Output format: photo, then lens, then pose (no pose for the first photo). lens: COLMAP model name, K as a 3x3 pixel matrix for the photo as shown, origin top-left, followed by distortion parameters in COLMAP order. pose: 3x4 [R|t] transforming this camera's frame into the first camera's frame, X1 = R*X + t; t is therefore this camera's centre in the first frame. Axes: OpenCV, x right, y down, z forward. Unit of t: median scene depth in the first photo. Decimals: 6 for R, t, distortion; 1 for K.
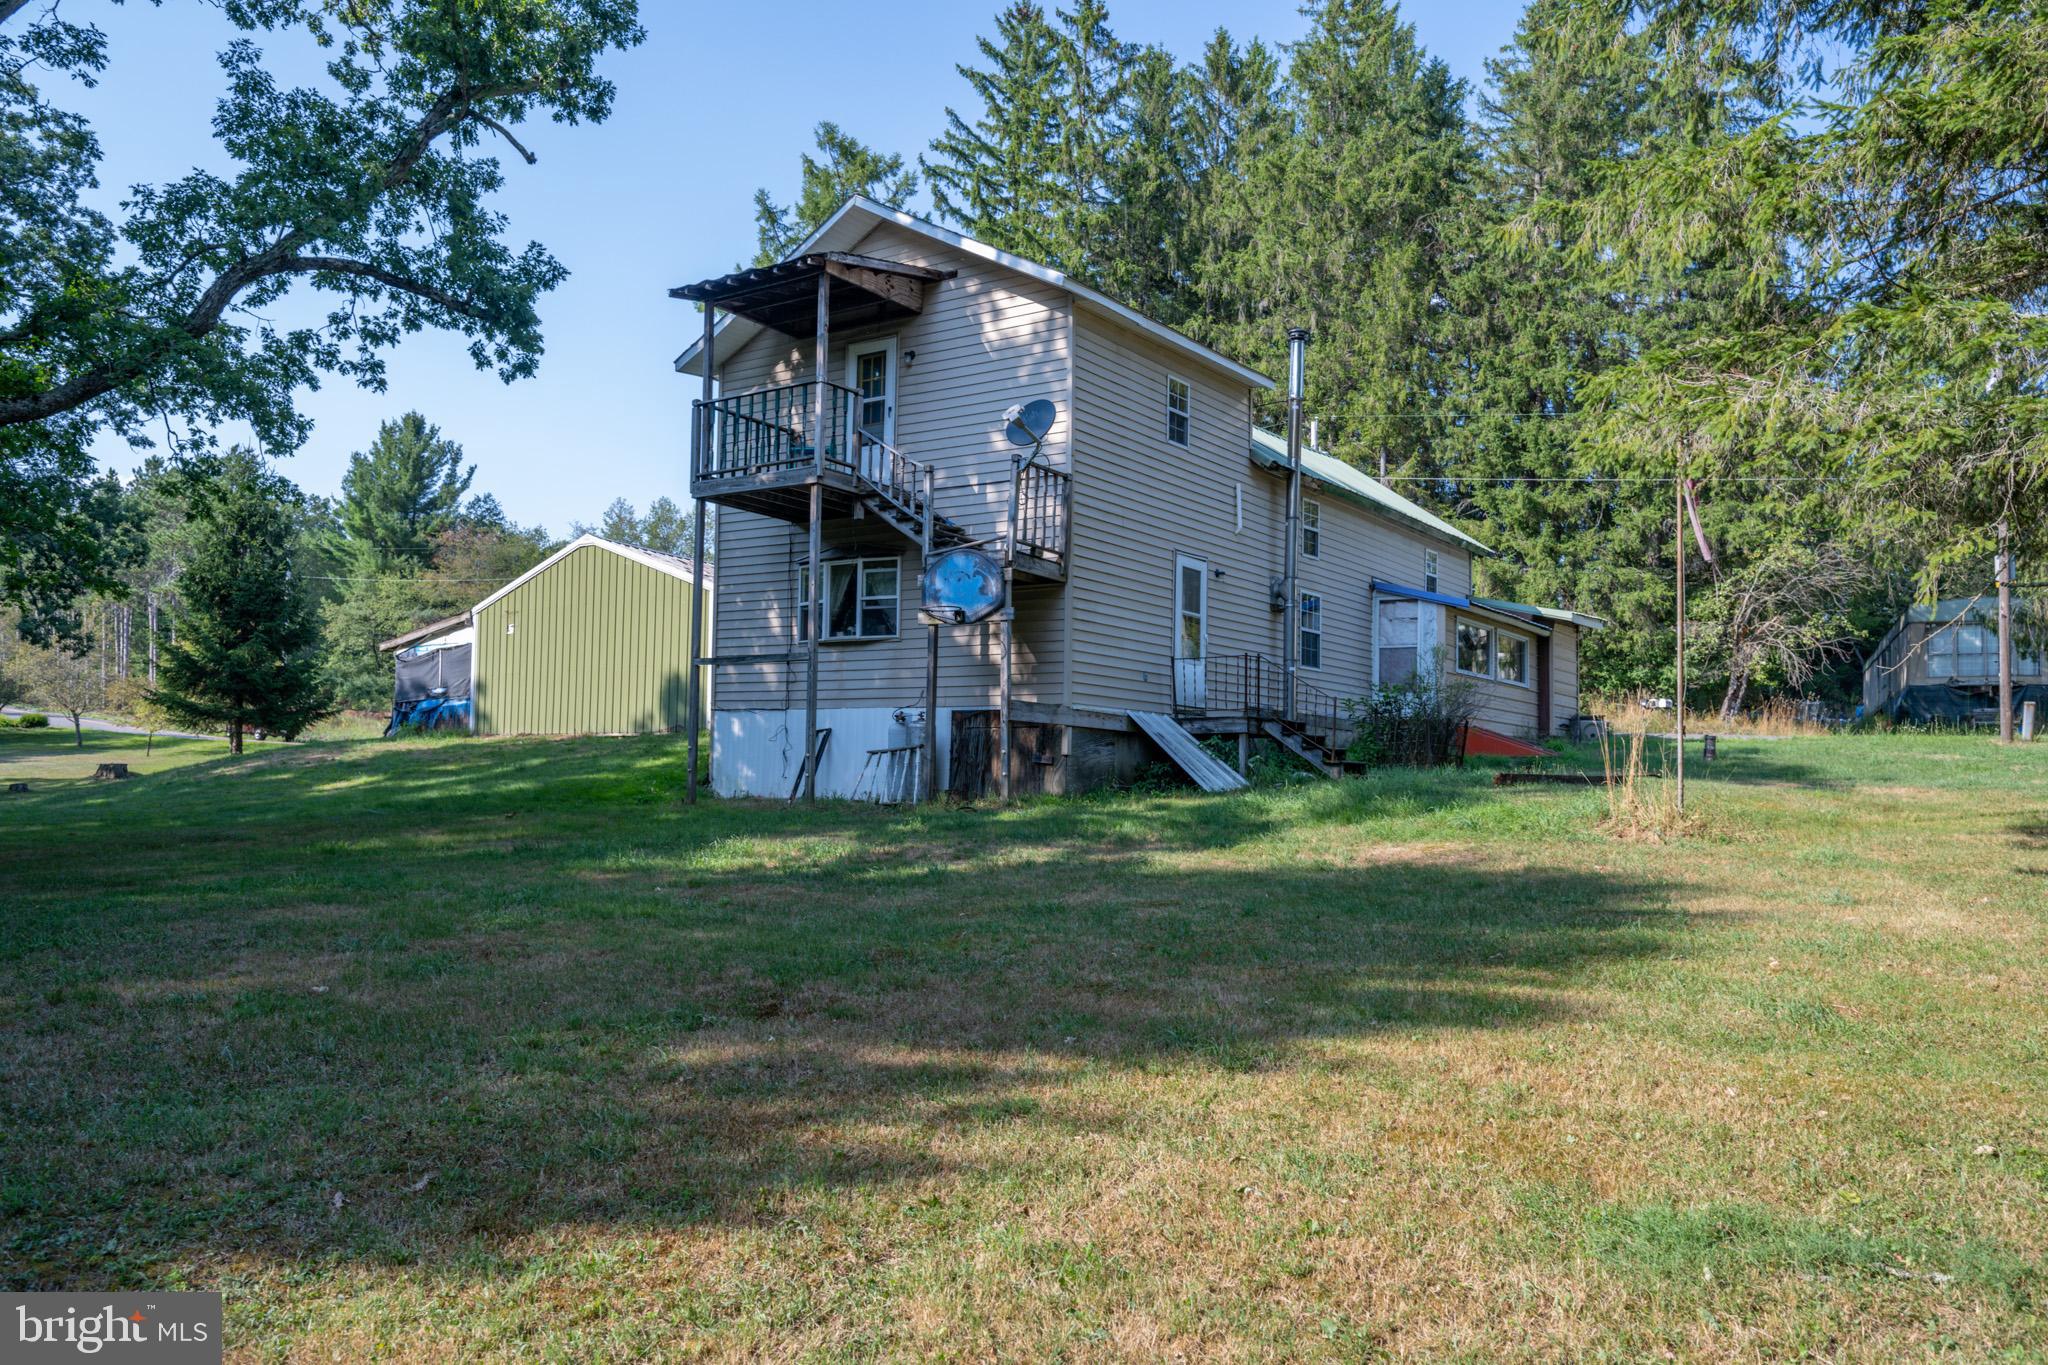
lens RADIAL K [[1456.5, 0, 1027.7], [0, 1456.5, 677.0], [0, 0, 1]] dist [-0.006007, 0.000006]
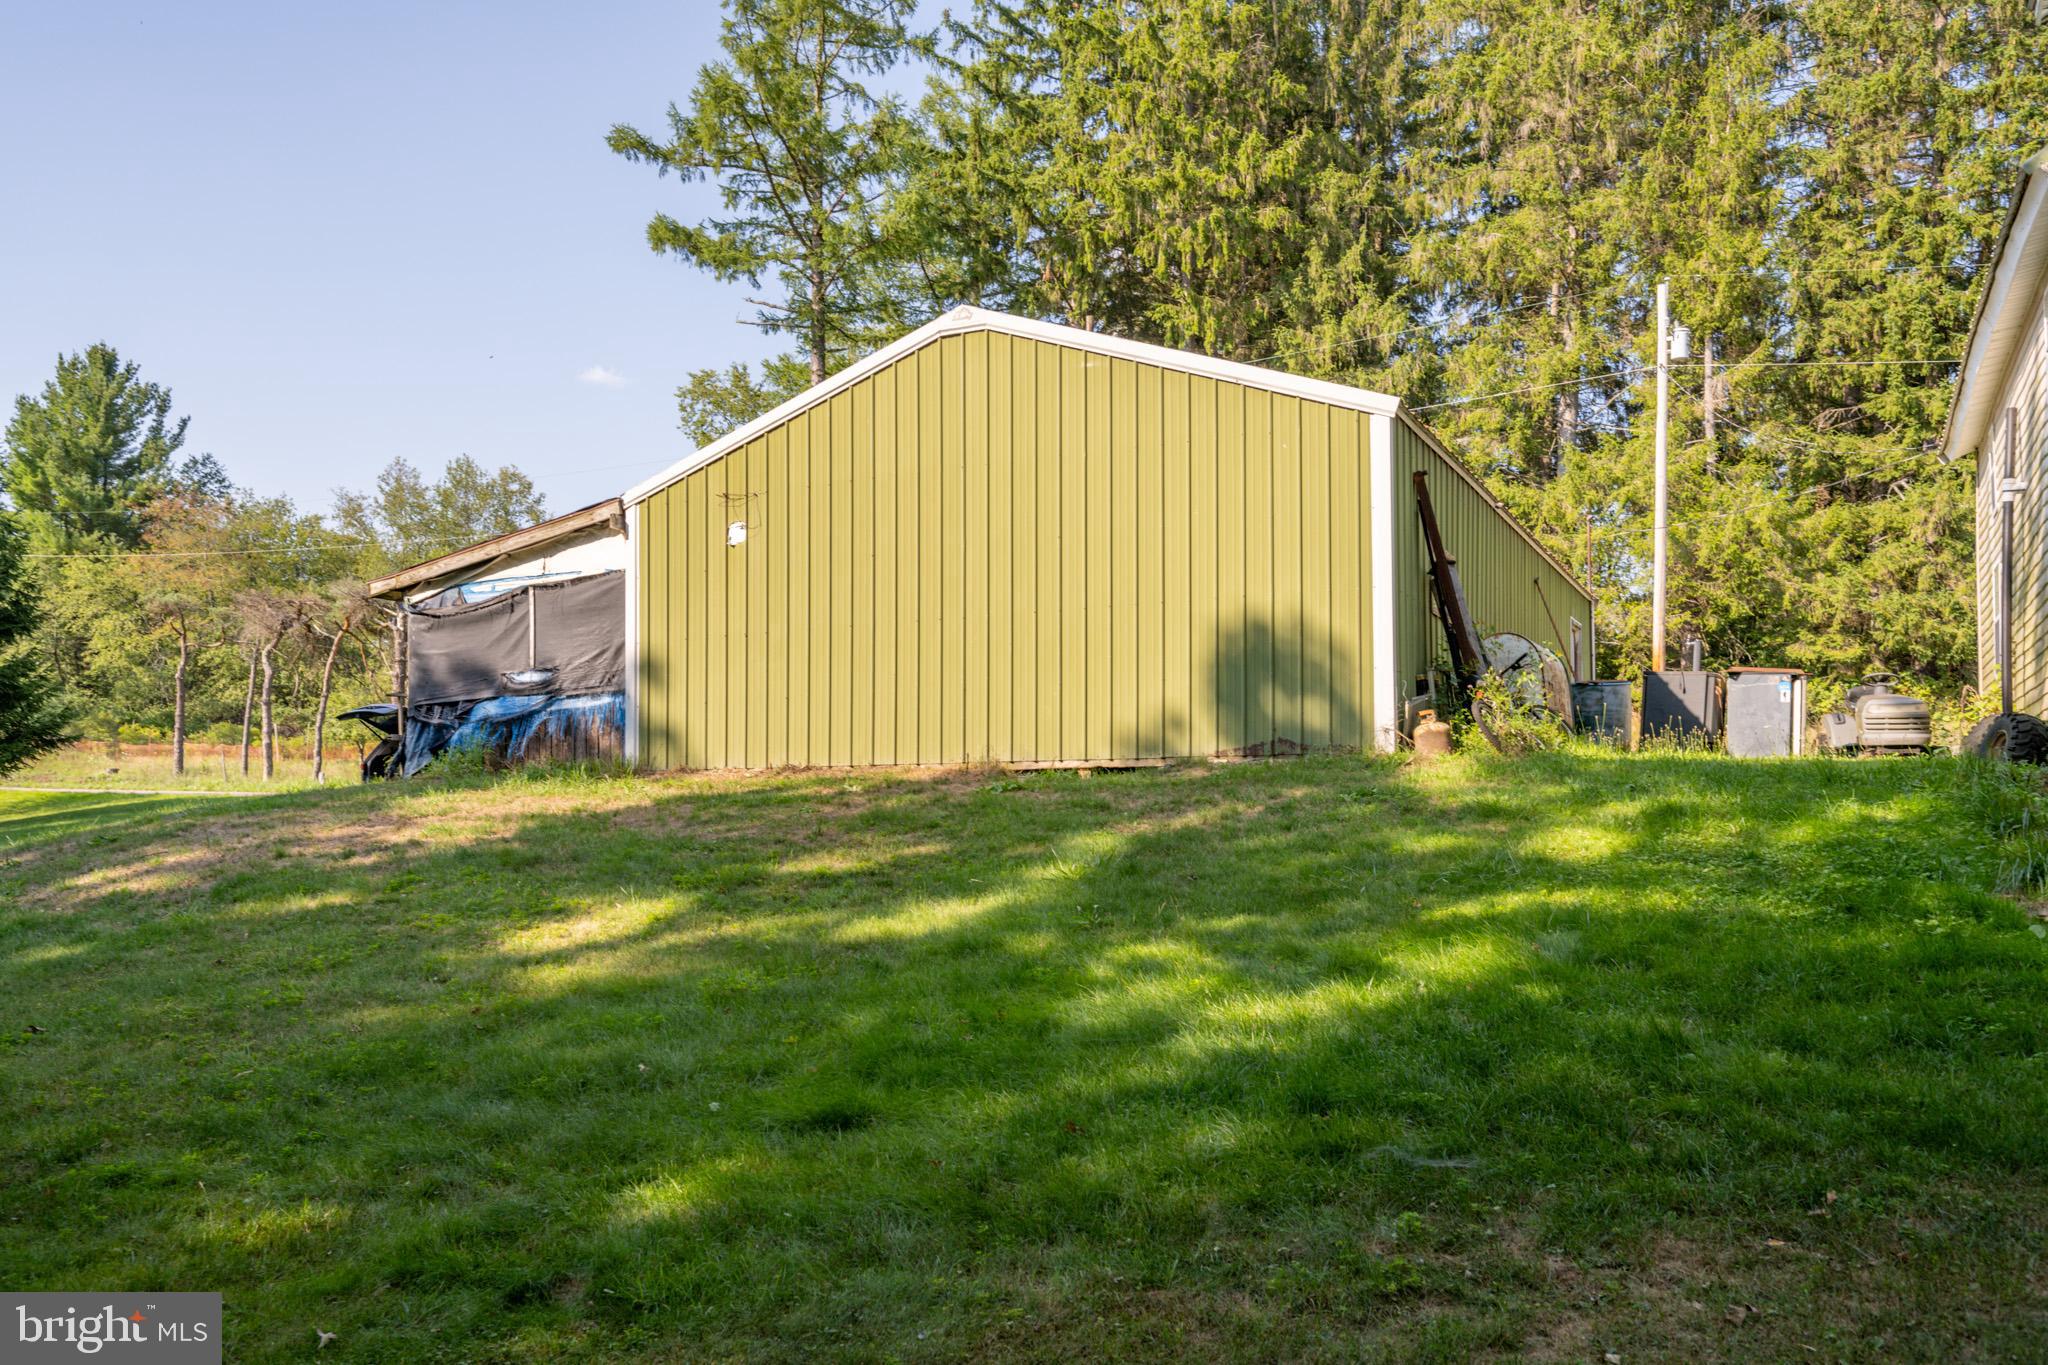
lens RADIAL K [[1600.8, 0, 1023.9], [0, 1600.8, 696.4], [0, 0, 1]] dist [-0.003403, -0.004432]
pose [[0.988958, -0.012920, 0.147629, -0.079659], [0.012522, 0.999915, 0.003624, 0.003722], [-0.147664, -0.001735, 0.989036, 0.117471]]
